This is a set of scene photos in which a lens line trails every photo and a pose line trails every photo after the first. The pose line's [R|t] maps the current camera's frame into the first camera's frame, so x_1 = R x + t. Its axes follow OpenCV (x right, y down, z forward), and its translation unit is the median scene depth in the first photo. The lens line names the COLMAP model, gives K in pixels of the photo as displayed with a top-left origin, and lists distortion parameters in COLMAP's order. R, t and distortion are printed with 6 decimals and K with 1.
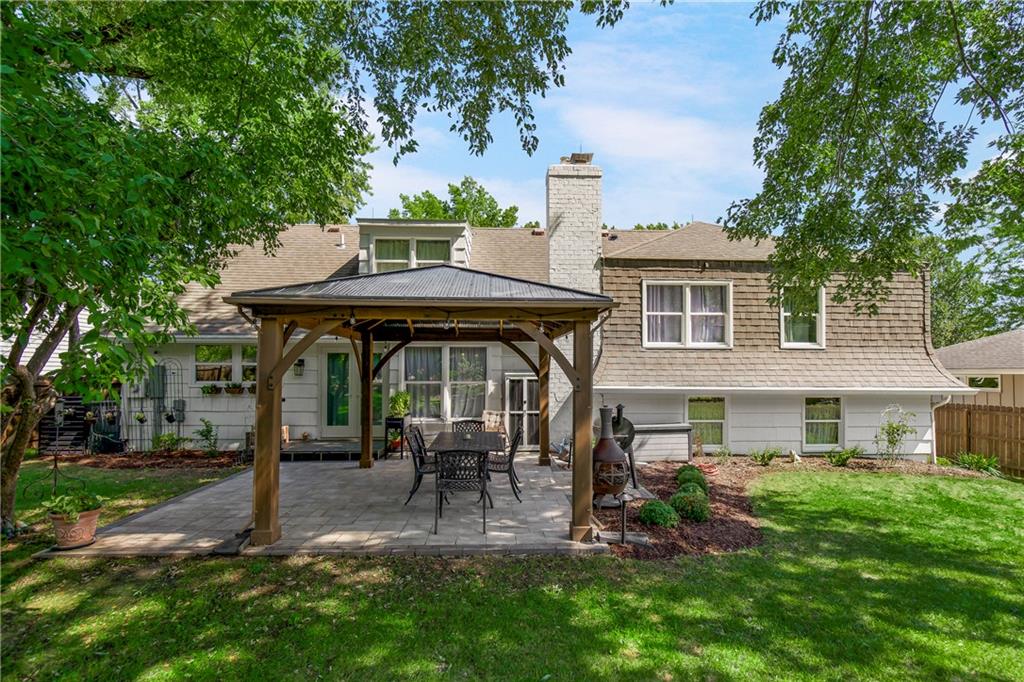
lens RADIAL K [[472.0, 0, 509.1], [0, 472.0, 346.3], [0, 0, 1]] dist [0.001418, -0.000015]
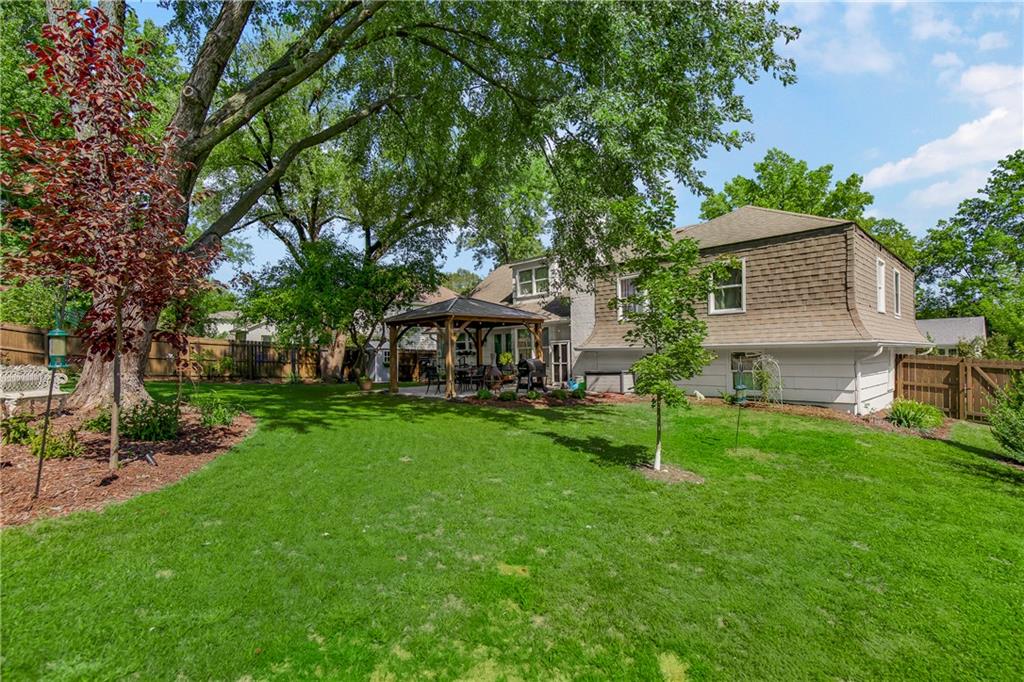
lens RADIAL K [[472.0, 0, 511.9], [0, 472.0, 344.5], [0, 0, 1]] dist [0.001418, -0.000015]
pose [[0.657378, -0.031274, -0.752912, 1.184904], [0.052279, 0.998624, 0.004164, 0.051287], [0.751745, -0.042099, 0.658108, -0.264178]]
